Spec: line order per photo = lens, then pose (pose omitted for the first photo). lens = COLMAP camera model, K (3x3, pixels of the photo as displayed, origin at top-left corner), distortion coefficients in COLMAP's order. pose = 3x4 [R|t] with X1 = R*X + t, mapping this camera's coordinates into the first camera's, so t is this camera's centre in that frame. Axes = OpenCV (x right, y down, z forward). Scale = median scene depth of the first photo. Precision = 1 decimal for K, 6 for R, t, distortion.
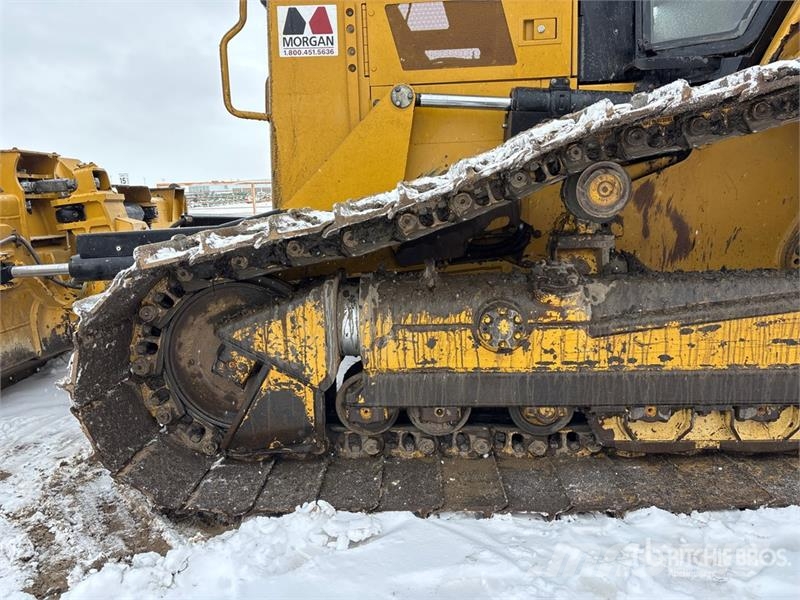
lens RADIAL K [[599.7, 0, 392.9], [0, 599.7, 298.1], [0, 0, 1]] dist [0.070687, -0.077956]
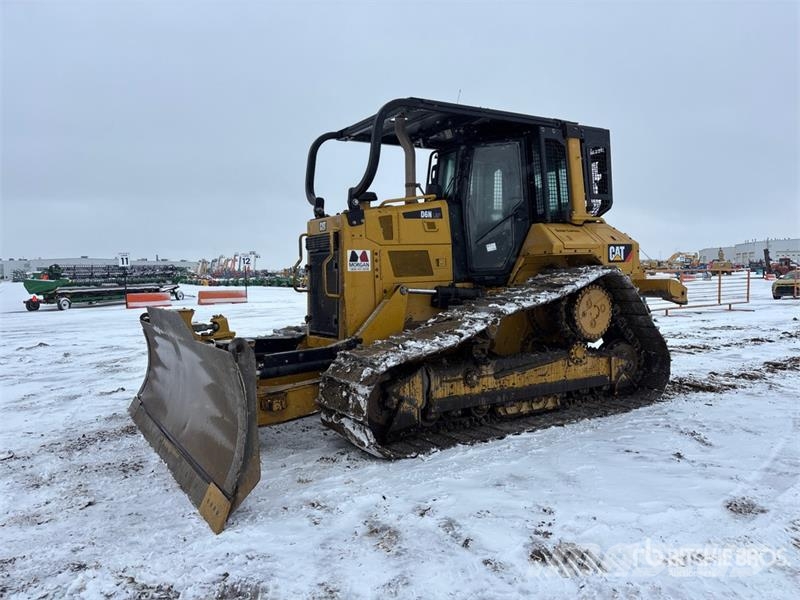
lens RADIAL K [[599.7, 0, 392.9], [0, 599.7, 298.1], [0, 0, 1]] dist [0.070687, -0.077956]
pose [[0.834811, -0.013834, 0.550363, -1.642739], [0.095556, 0.988152, -0.120105, -0.020689], [-0.542181, 0.152856, 0.826241, -1.176530]]
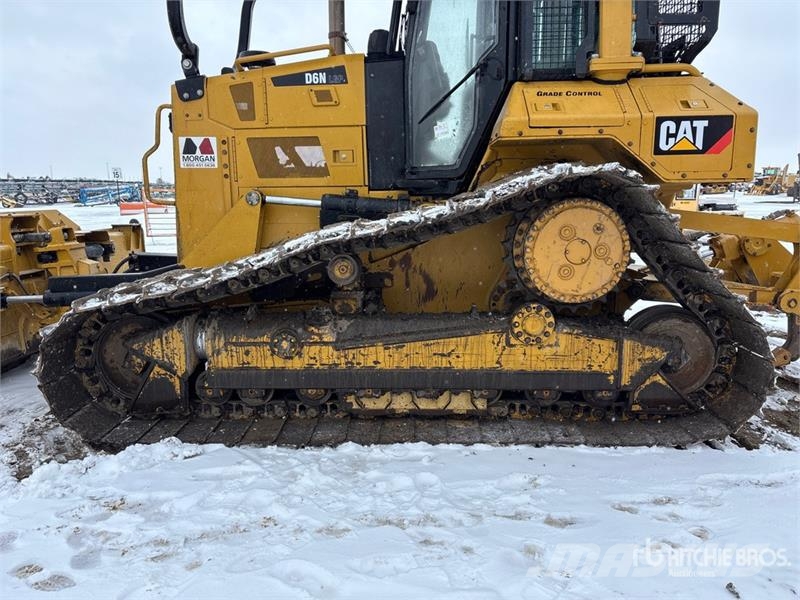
lens RADIAL K [[593.5, 0, 397.9], [0, 593.5, 298.3], [0, 0, 1]] dist [0.067616, -0.074916]
pose [[0.999665, 0.018728, 0.017860, 0.463399], [-0.018934, 0.999755, 0.011448, -0.111255], [-0.017641, -0.011782, 0.999775, -0.745236]]
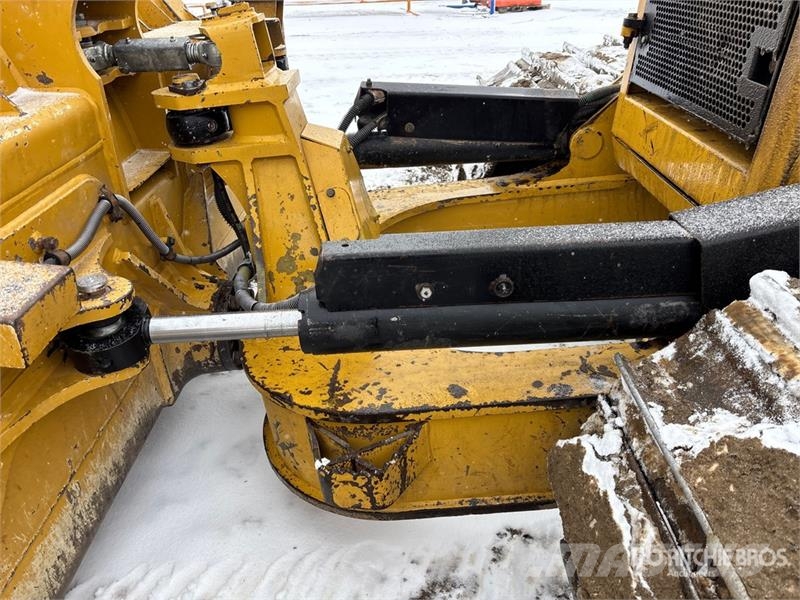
lens RADIAL K [[603.3, 0, 385.8], [0, 603.3, 287.9], [0, 0, 1]] dist [0.037592, 0.000254]
pose [[0.999403, 0.000437, 0.034532, -0.637129], [-0.012115, 0.940808, 0.338723, -0.279827], [-0.032340, -0.338939, 0.940252, 0.824864]]
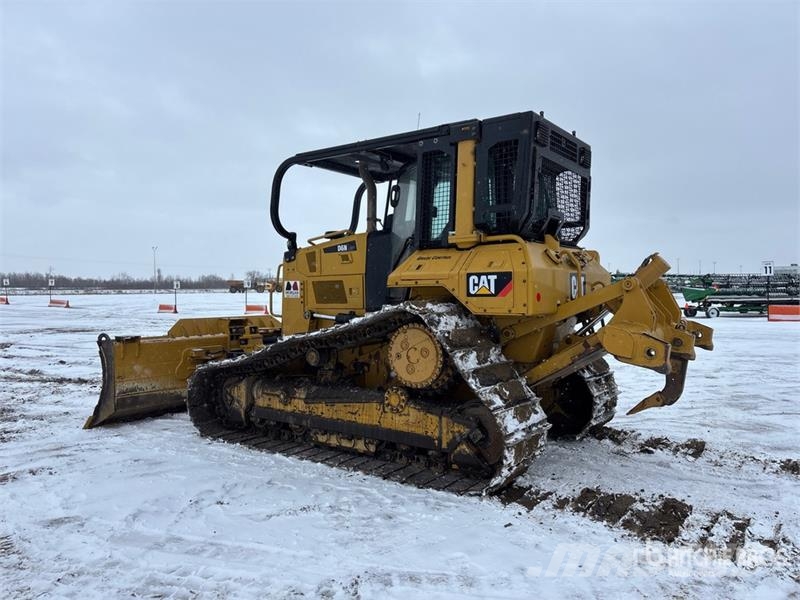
lens RADIAL K [[599.7, 0, 392.9], [0, 599.7, 298.1], [0, 0, 1]] dist [0.070687, -0.077956]
pose [[0.828891, 0.033375, -0.558413, 2.367000], [-0.116218, 0.986713, -0.113536, -0.168901], [0.547204, 0.159006, 0.821757, -1.371514]]
